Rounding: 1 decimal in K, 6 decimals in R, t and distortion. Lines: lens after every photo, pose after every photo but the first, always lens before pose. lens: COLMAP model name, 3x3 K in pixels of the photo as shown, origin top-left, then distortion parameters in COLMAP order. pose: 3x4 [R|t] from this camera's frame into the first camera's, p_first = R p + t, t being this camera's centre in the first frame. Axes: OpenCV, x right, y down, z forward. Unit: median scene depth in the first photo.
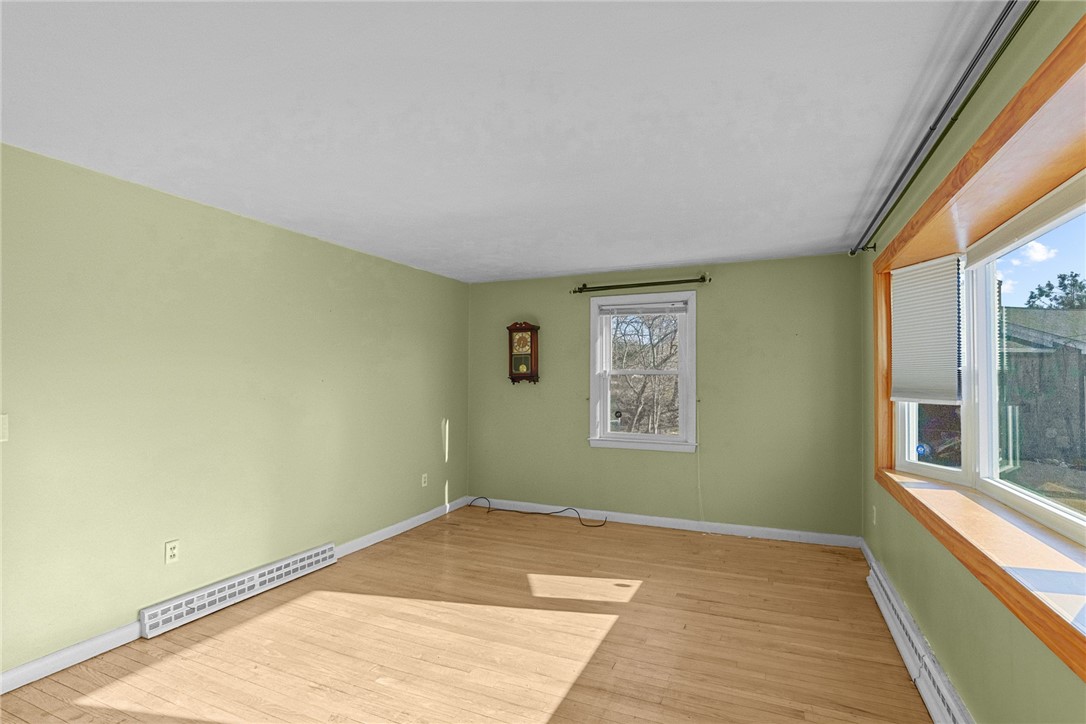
lens RADIAL K [[519.5, 0, 541.0], [0, 519.5, 372.7], [0, 0, 1]] dist [-0.056084, 0.029195]
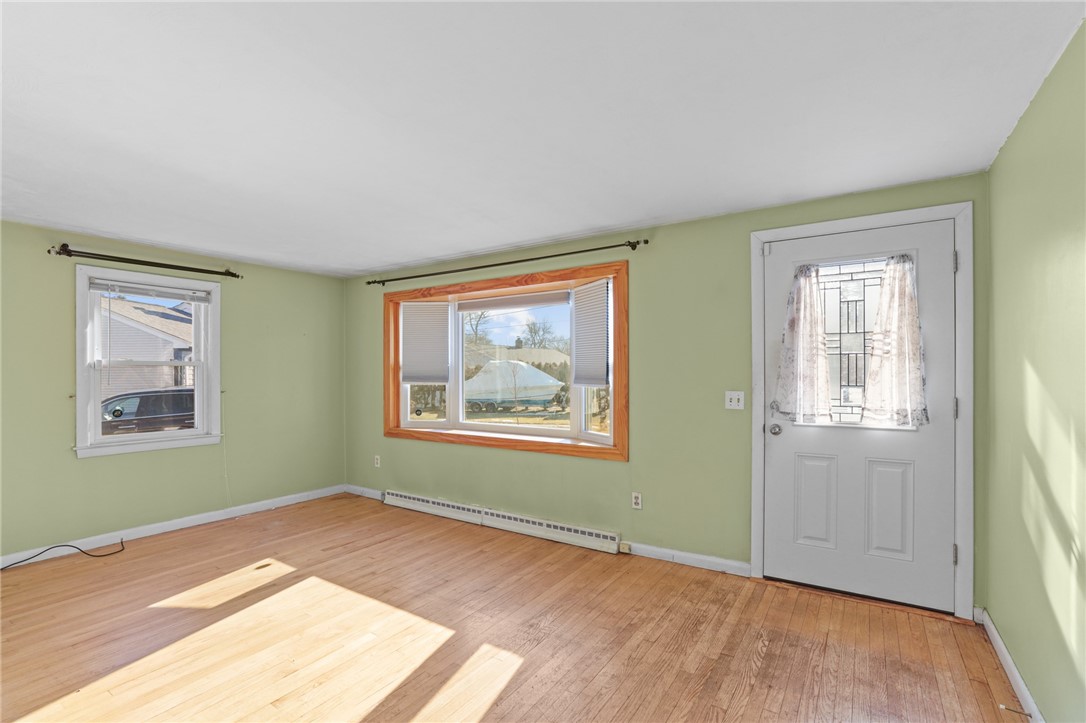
lens RADIAL K [[497.3, 0, 541.3], [0, 497.3, 375.1], [0, 0, 1]] dist [-0.057189, 0.026521]
pose [[0.164439, -0.008736, 0.986349, -0.556525], [-0.012760, 0.999858, 0.010983, 0.002928], [-0.986305, -0.014392, 0.164305, 0.227126]]
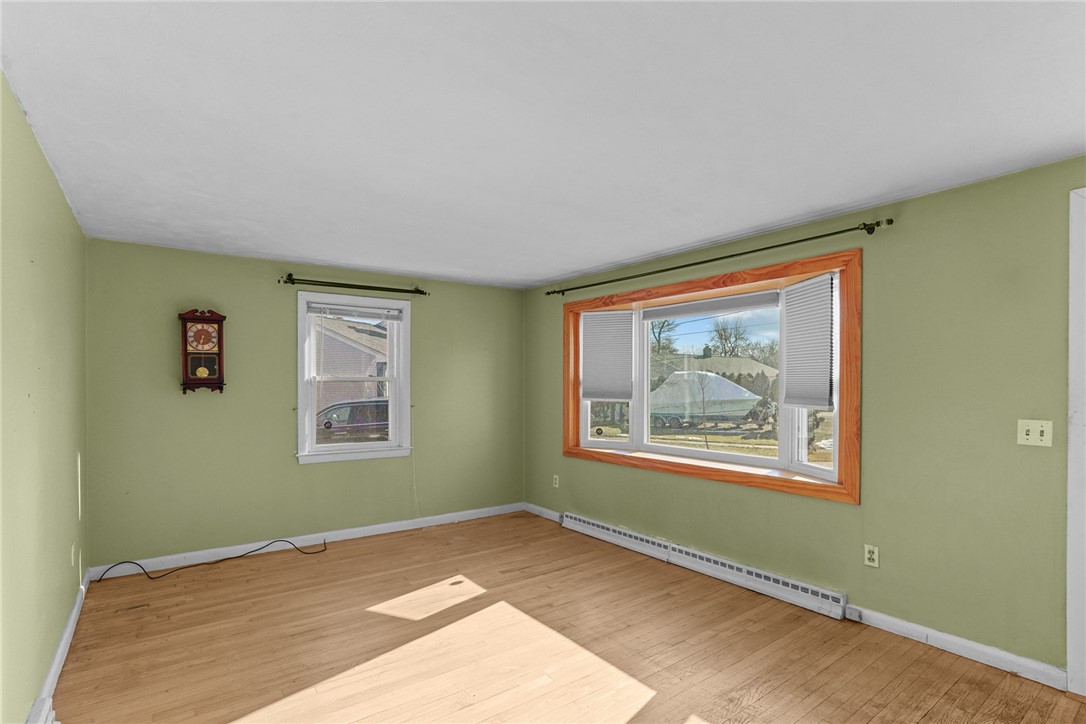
lens RADIAL K [[530.0, 0, 538.1], [0, 530.0, 392.5], [0, 0, 1]] dist [-0.058200, 0.030502]
pose [[0.496594, -0.016799, 0.867821, -0.517764], [-0.012542, 0.999569, 0.026527, -0.005511], [-0.867893, -0.024057, 0.496169, 0.248643]]
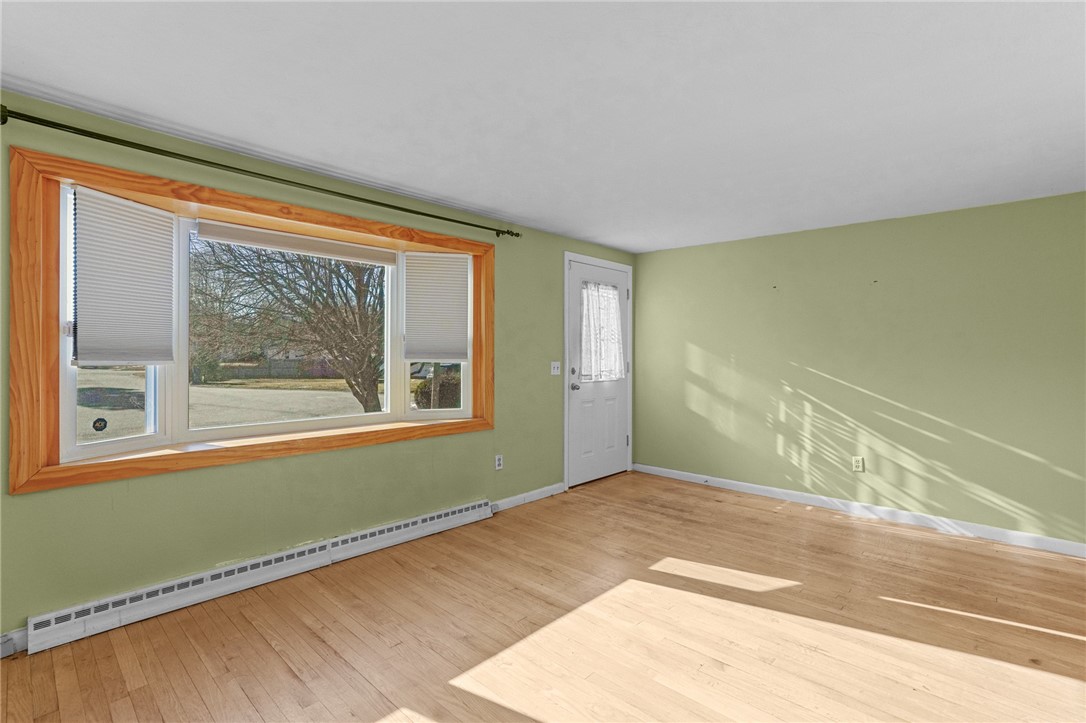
lens RADIAL K [[510.0, 0, 544.8], [0, 510.0, 353.2], [0, 0, 1]] dist [-0.052541, 0.023181]
pose [[-0.943842, -0.010347, 0.330236, -0.123197], [-0.014927, 0.999824, -0.011336, 0.025347], [-0.330060, -0.015629, -0.943830, 1.043592]]
